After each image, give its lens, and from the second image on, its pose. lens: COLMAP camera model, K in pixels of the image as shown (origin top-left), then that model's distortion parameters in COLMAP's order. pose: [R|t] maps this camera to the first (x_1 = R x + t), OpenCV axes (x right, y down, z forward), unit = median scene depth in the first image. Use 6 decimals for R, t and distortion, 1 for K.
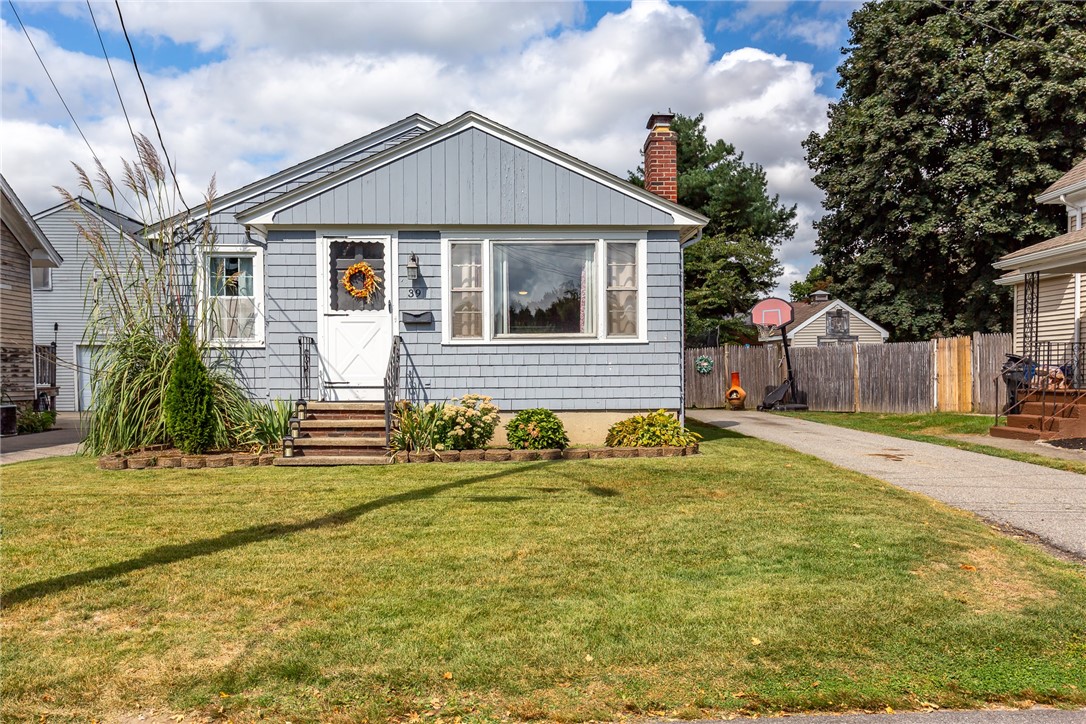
lens RADIAL K [[894.7, 0, 556.9], [0, 894.7, 389.2], [0, 0, 1]] dist [0.025542, 0.008907]
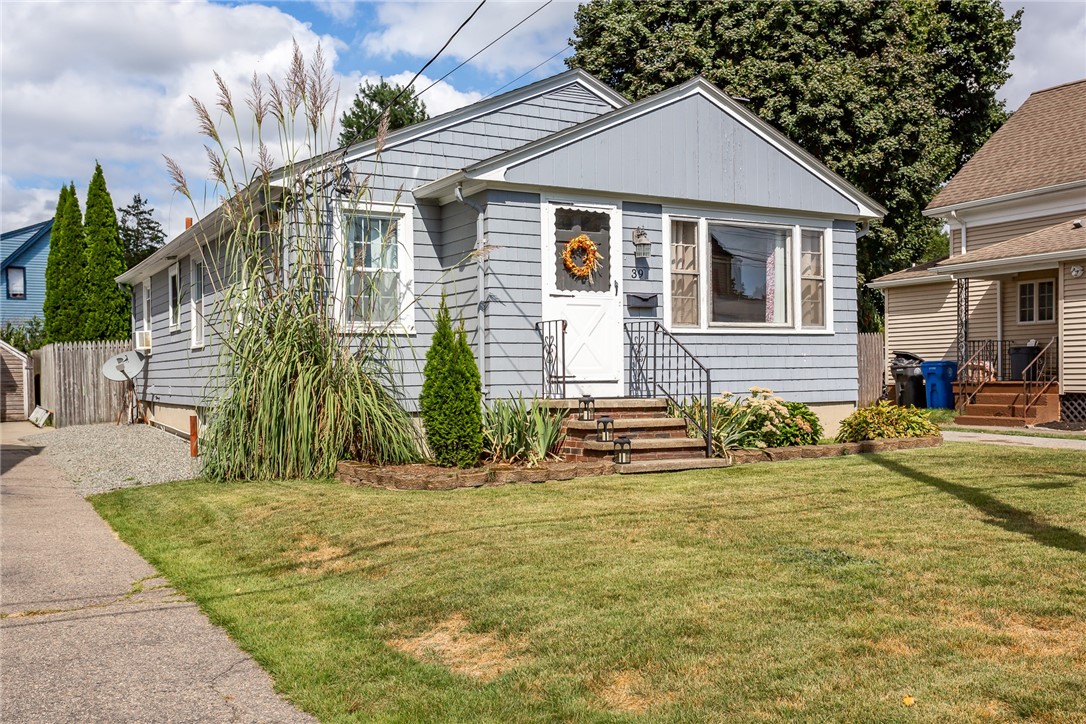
lens RADIAL K [[1023.2, 0, 543.4], [0, 1023.2, 369.7], [0, 0, 1]] dist [0.006562, 0.000000]
pose [[0.881952, -0.003368, 0.471328, -0.707608], [0.016337, 0.999592, -0.023427, 0.008161], [-0.471057, 0.028362, 0.881647, 0.167257]]
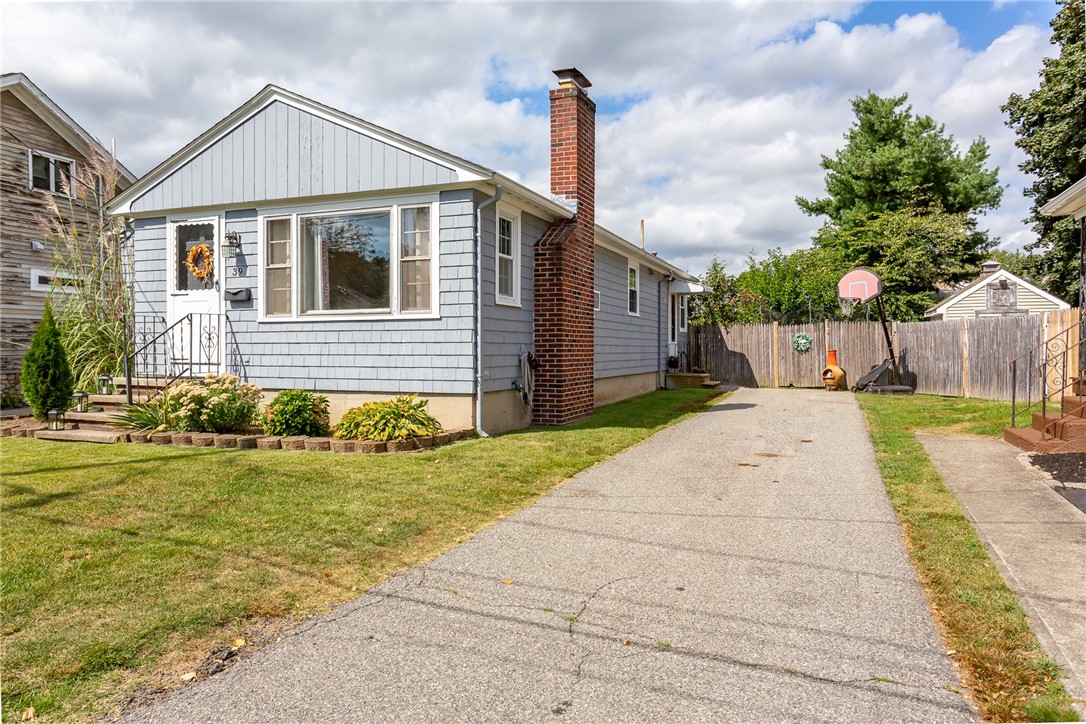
lens RADIAL K [[730.1, 0, 542.3], [0, 730.1, 352.1], [0, 0, 1]] dist [0.007496, 0.001151]
pose [[0.916673, 0.007636, -0.399565, 0.486165], [-0.012265, 0.999884, -0.009030, -0.012901], [0.399449, 0.013178, 0.916661, 0.380357]]
